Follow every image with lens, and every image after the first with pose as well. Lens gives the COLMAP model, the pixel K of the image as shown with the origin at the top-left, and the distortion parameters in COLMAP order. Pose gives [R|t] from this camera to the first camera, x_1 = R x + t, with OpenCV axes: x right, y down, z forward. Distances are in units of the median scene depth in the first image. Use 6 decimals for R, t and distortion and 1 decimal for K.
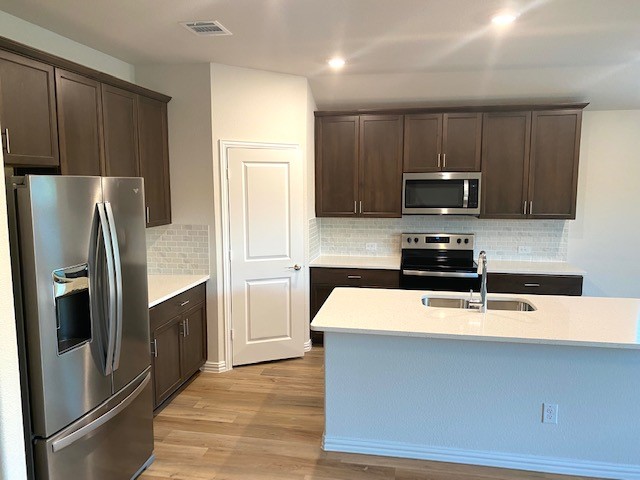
lens RADIAL K [[485.1, 0, 303.0], [0, 485.1, 245.3], [0, 0, 1]] dist [0.038213, -0.059828]
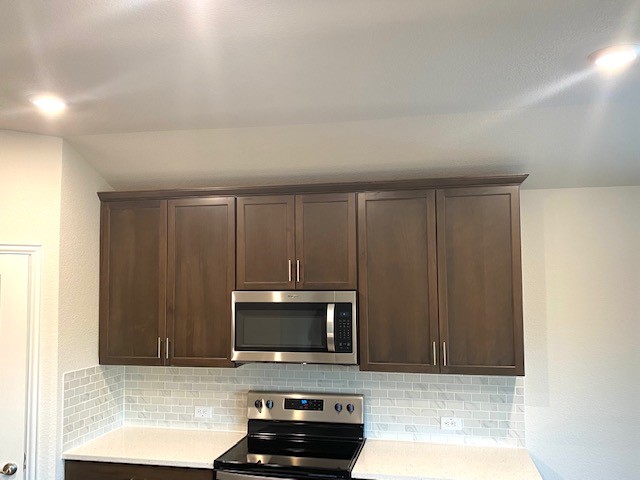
lens RADIAL K [[546.3, 0, 311.8], [0, 546.3, 255.2], [0, 0, 1]] dist [0.048725, -0.034528]
pose [[0.999745, -0.004307, -0.022149, 0.322750], [0.000208, 0.983324, -0.181864, -0.072155], [0.022563, 0.181813, 0.983074, 0.343204]]
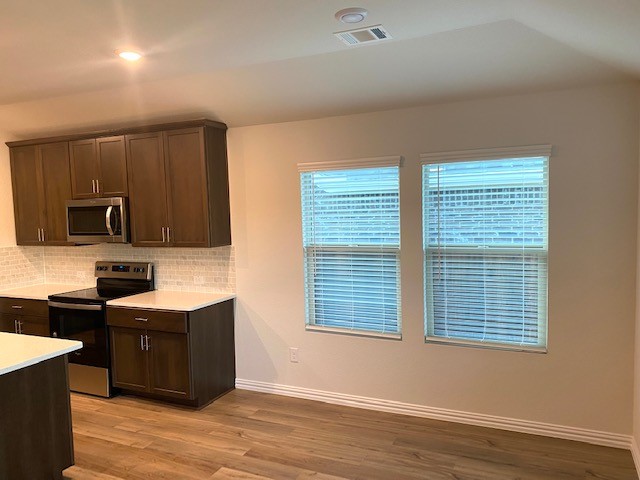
lens RADIAL K [[485.1, 0, 332.4], [0, 485.1, 250.4], [0, 0, 1]] dist [0.038213, -0.059828]
pose [[0.972663, -0.006182, -0.232138, 0.962301], [0.001136, 0.999760, -0.021862, -0.027421], [0.232218, 0.021000, 0.972437, 0.180552]]
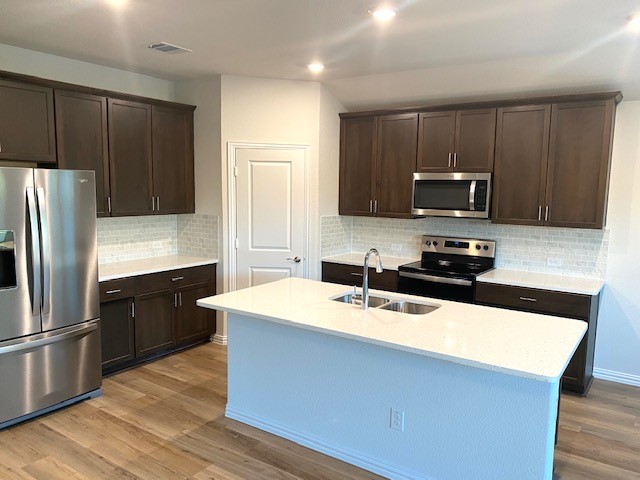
lens RADIAL K [[485.1, 0, 326.0], [0, 485.1, 247.6], [0, 0, 1]] dist [0.038213, -0.059828]
pose [[0.917611, 0.068601, -0.391516, 0.443456], [-0.071158, 0.997433, 0.007995, 0.005997], [0.391059, 0.020523, 0.920137, 0.034849]]
